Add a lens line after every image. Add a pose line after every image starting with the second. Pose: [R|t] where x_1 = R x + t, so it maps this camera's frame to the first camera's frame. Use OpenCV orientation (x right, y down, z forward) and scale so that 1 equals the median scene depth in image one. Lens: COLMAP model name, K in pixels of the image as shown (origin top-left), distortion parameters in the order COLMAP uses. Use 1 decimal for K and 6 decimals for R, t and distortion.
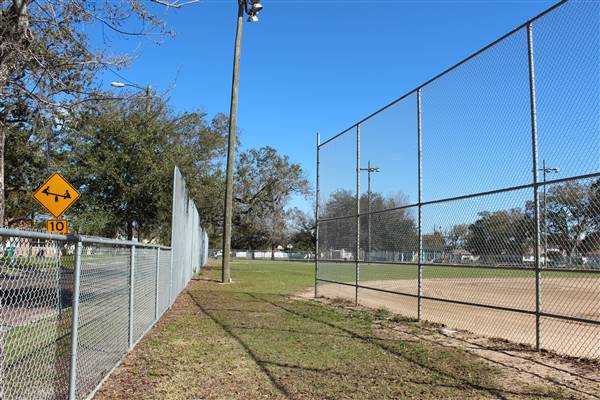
lens RADIAL K [[506.4, 0, 291.1], [0, 506.4, 211.3], [0, 0, 1]] dist [-0.179775, 0.147028]
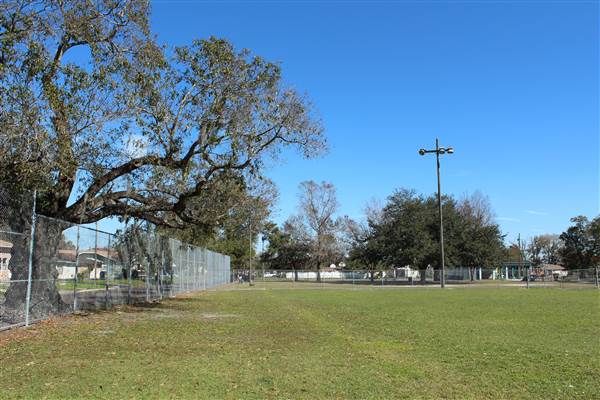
lens RADIAL K [[497.5, 0, 303.3], [0, 497.5, 207.9], [0, 0, 1]] dist [-0.154533, 0.121984]
pose [[0.993813, -0.031617, -0.106468, 0.025954], [0.026457, 0.998422, -0.049536, 0.016616], [0.107866, 0.046413, 0.993081, 0.202153]]
